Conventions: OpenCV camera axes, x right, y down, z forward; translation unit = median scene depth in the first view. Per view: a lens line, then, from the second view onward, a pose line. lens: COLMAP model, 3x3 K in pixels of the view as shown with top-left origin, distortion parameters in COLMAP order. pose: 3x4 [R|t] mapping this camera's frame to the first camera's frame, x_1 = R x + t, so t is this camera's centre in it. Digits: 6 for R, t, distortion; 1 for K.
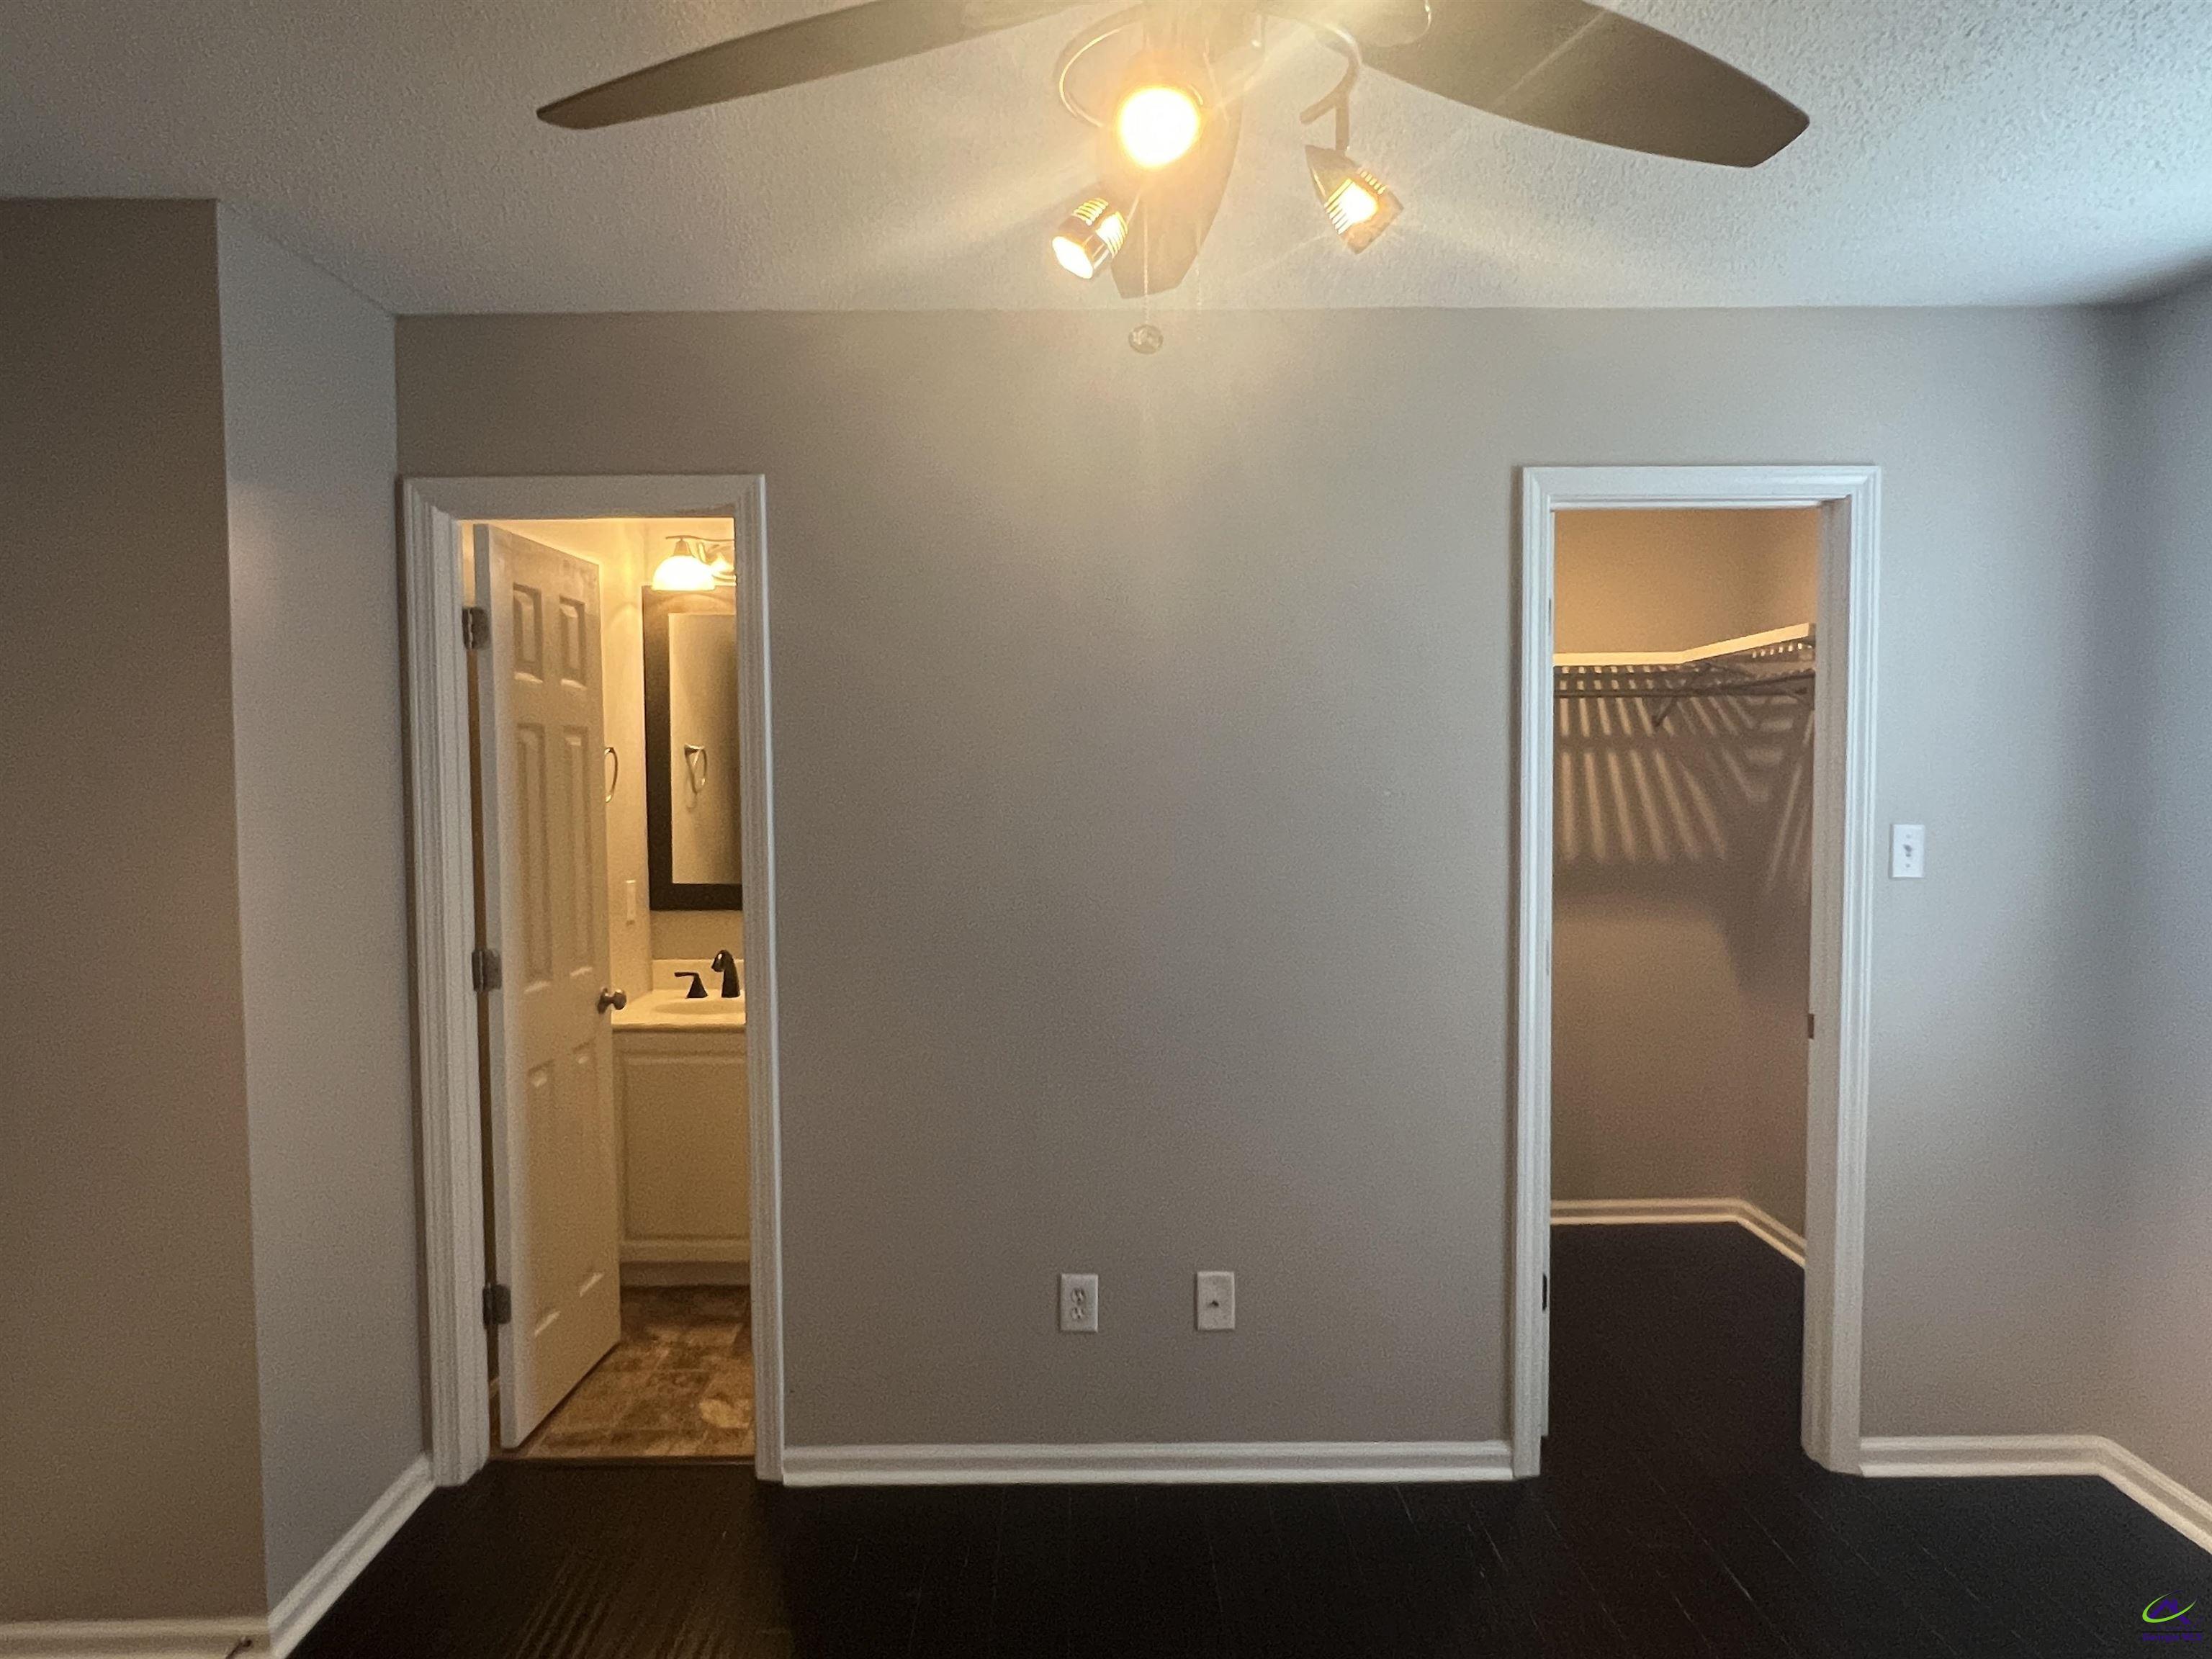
lens RADIAL K [[1376.5, 0, 1106.0], [0, 1376.5, 829.5], [0, 0, 1]] dist [-0.000247, -0.005017]
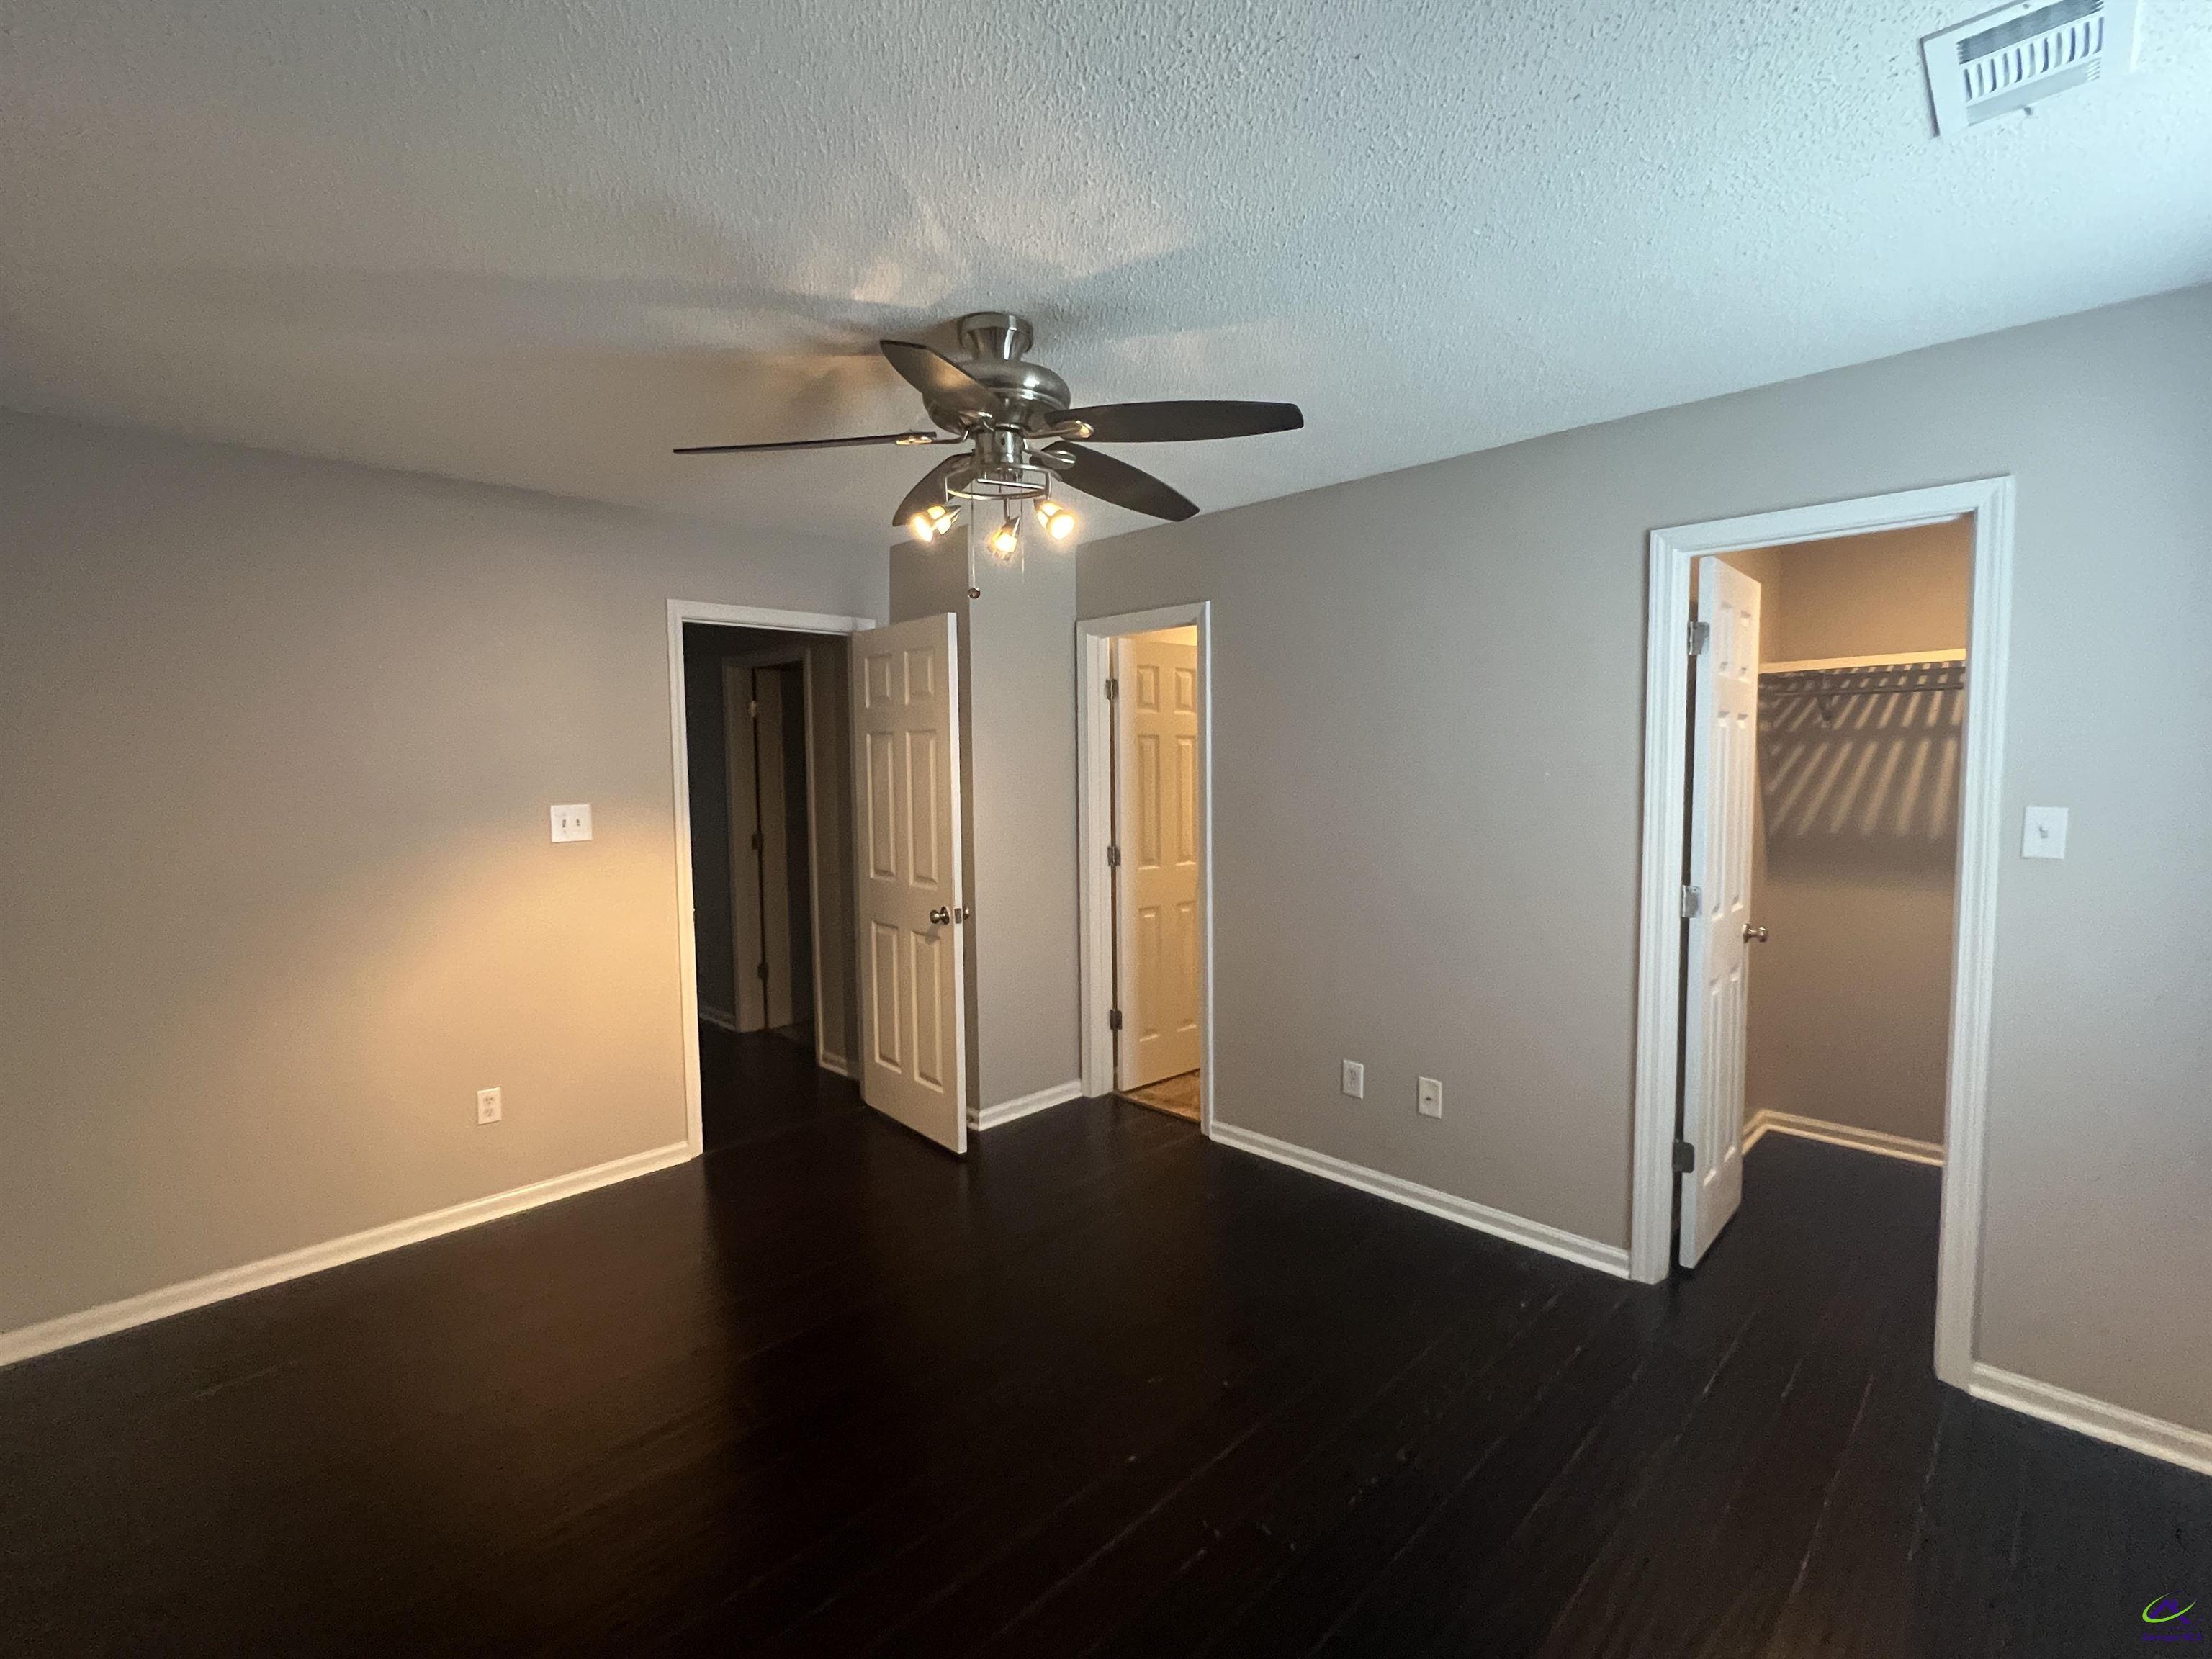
lens RADIAL K [[965.9, 0, 1109.2], [0, 965.9, 820.6], [0, 0, 1]] dist [0.000518, 0.000779]
pose [[0.716354, 0.043120, -0.696404, 0.568406], [-0.025547, 0.999040, 0.035580, -0.001952], [0.697269, -0.007697, 0.716768, -0.039518]]
